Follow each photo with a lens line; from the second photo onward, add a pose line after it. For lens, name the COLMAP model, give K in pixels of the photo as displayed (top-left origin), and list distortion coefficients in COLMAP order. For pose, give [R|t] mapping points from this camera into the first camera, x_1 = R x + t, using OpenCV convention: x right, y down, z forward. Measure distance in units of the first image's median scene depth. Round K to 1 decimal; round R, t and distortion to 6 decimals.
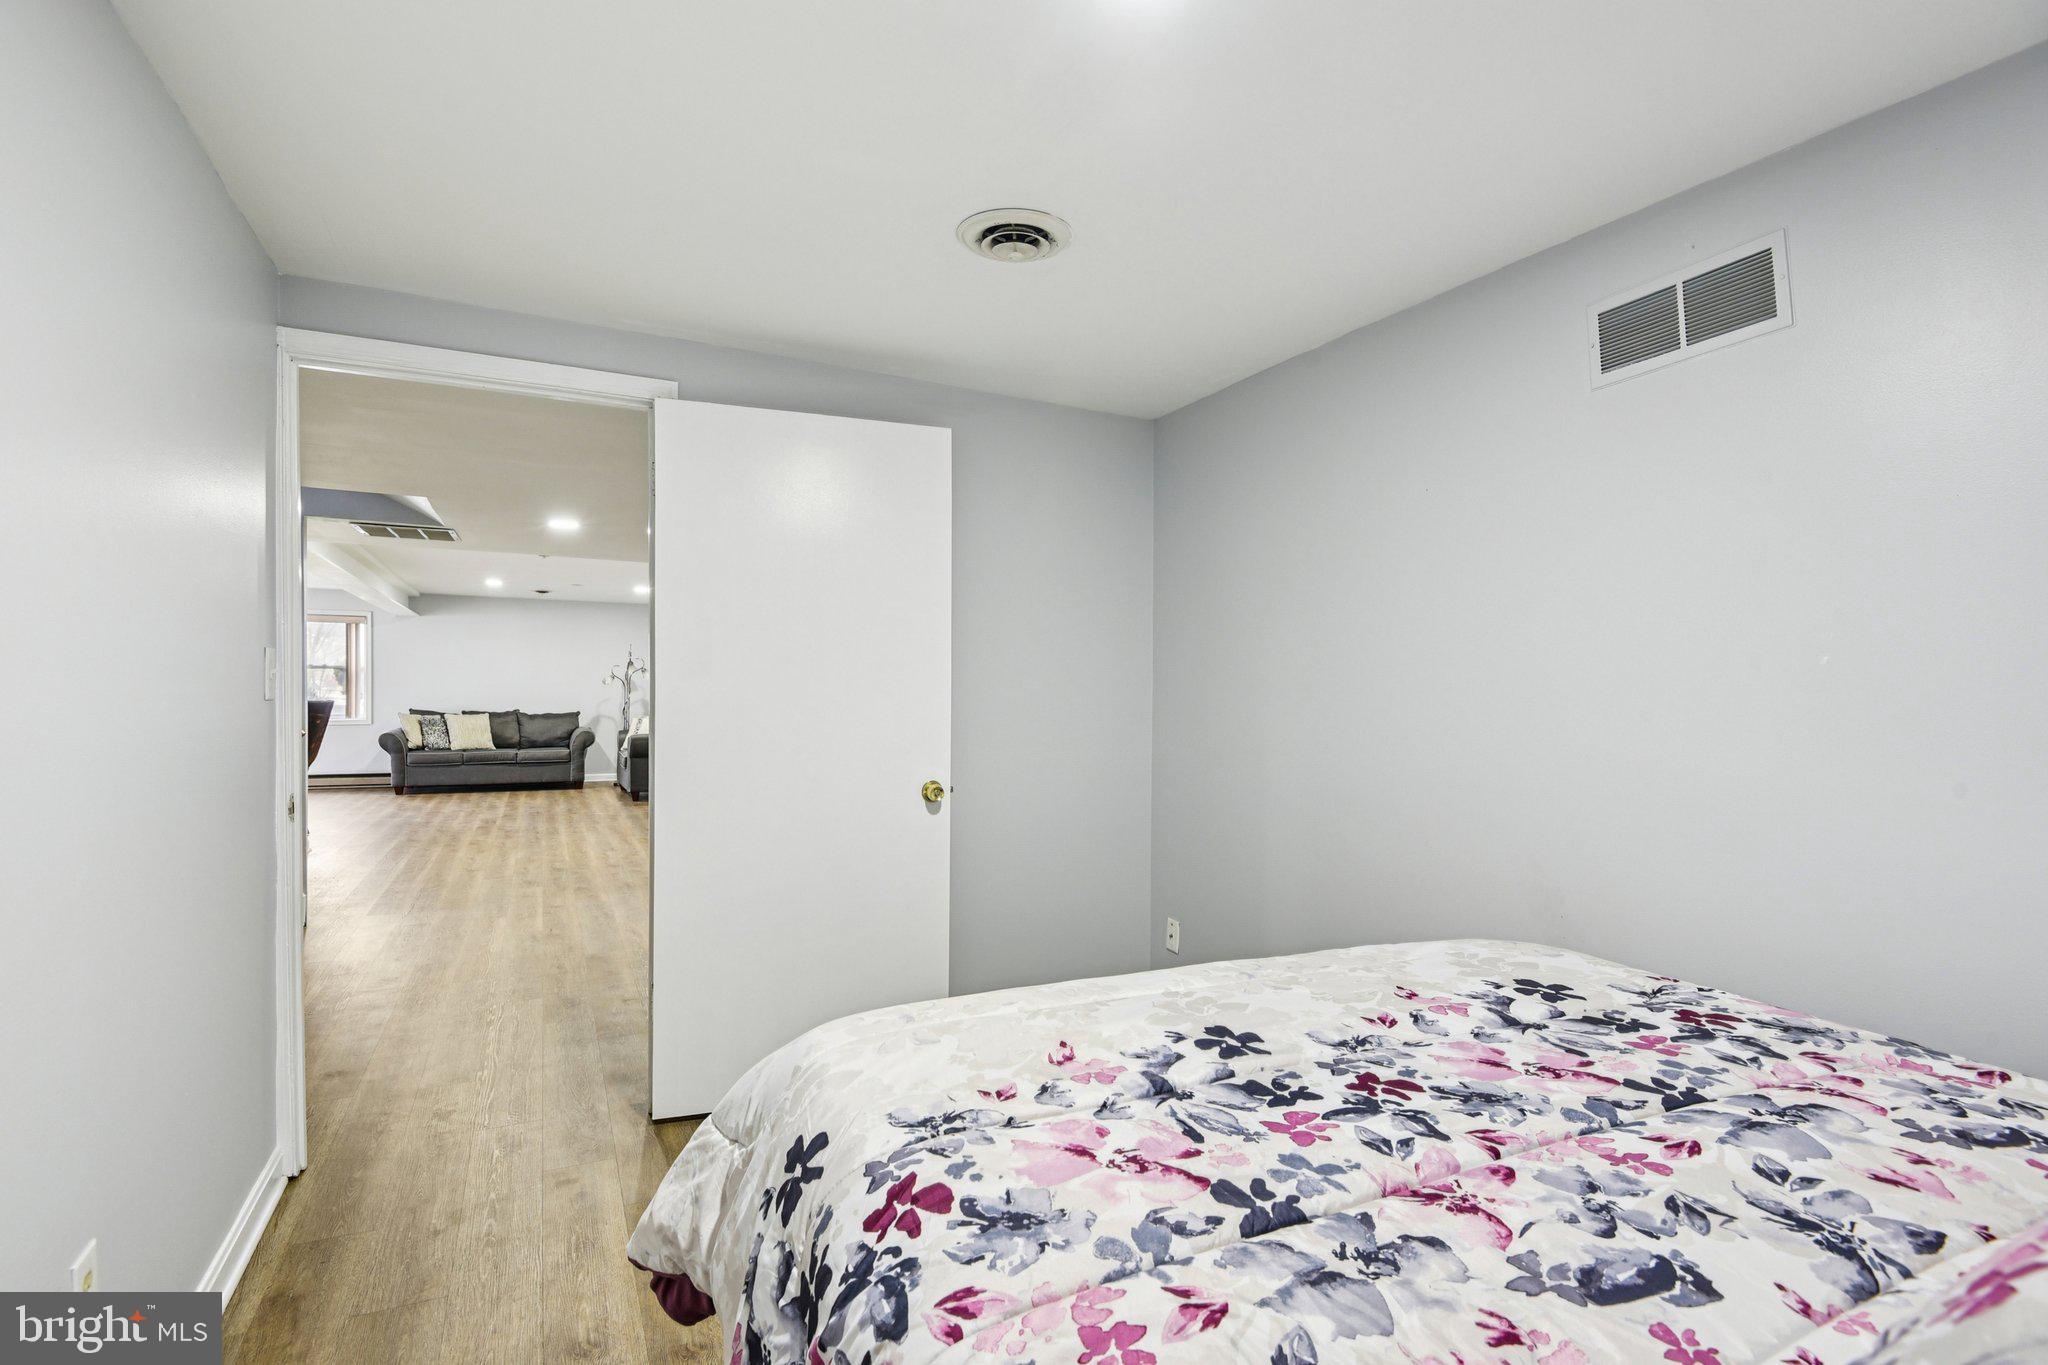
lens RADIAL K [[971.0, 0, 1030.0], [0, 971.0, 692.7], [0, 0, 1]] dist [0.049235, -0.053126]
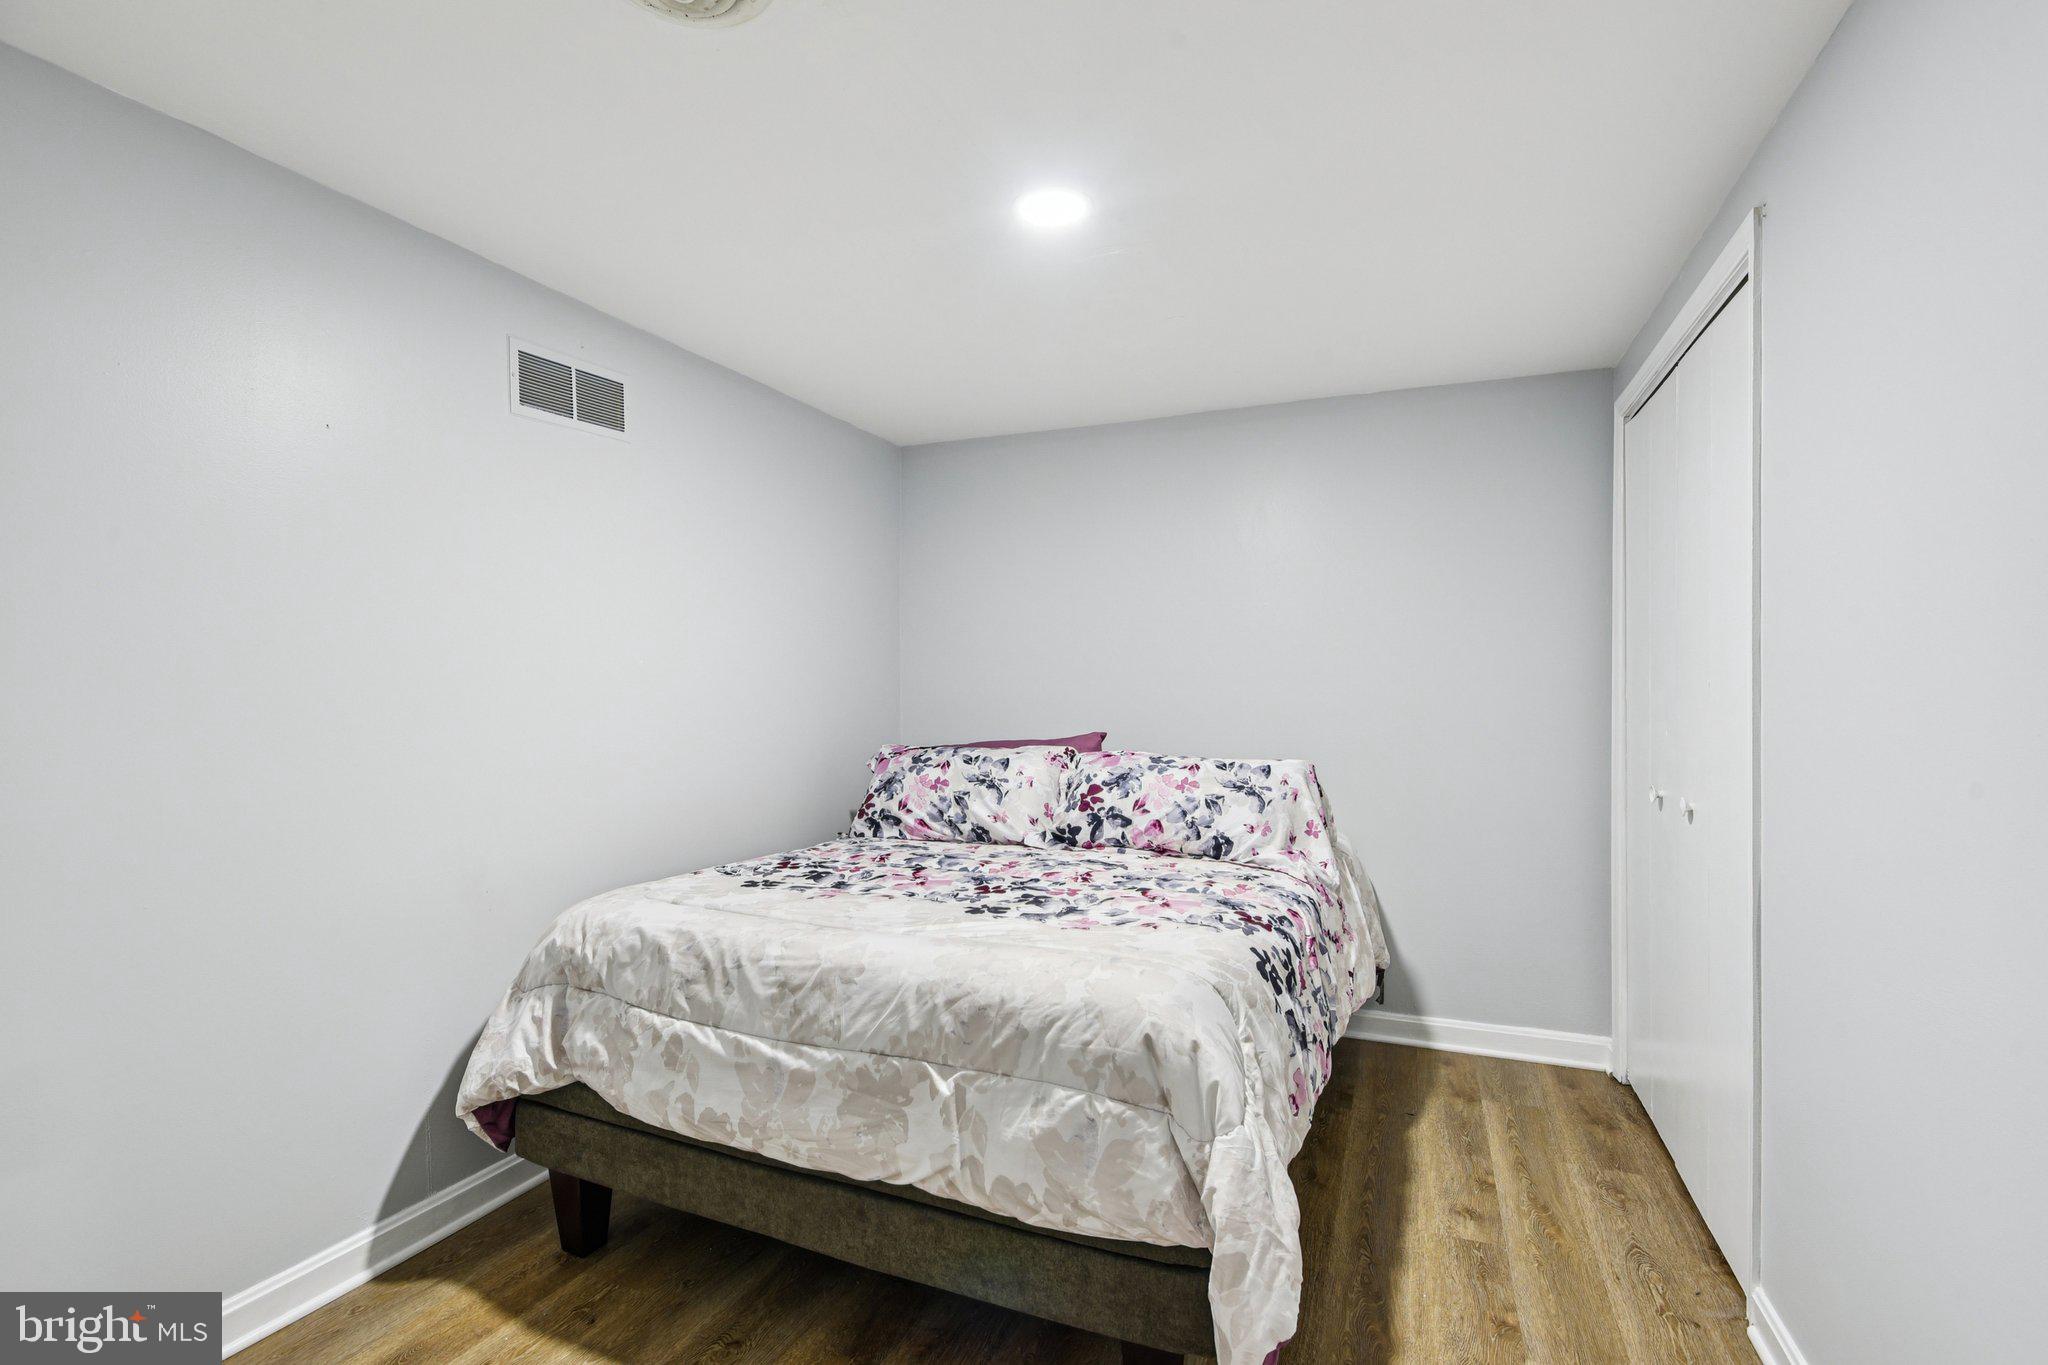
lens RADIAL K [[1099.6, 0, 973.5], [0, 1099.6, 676.5], [0, 0, 1]] dist [0.068085, 0.000475]
pose [[-0.653913, 0.000435, 0.756569, -1.230940], [-0.001739, 0.999996, -0.002079, -0.010780], [-0.756568, -0.002676, -0.653910, 2.398790]]
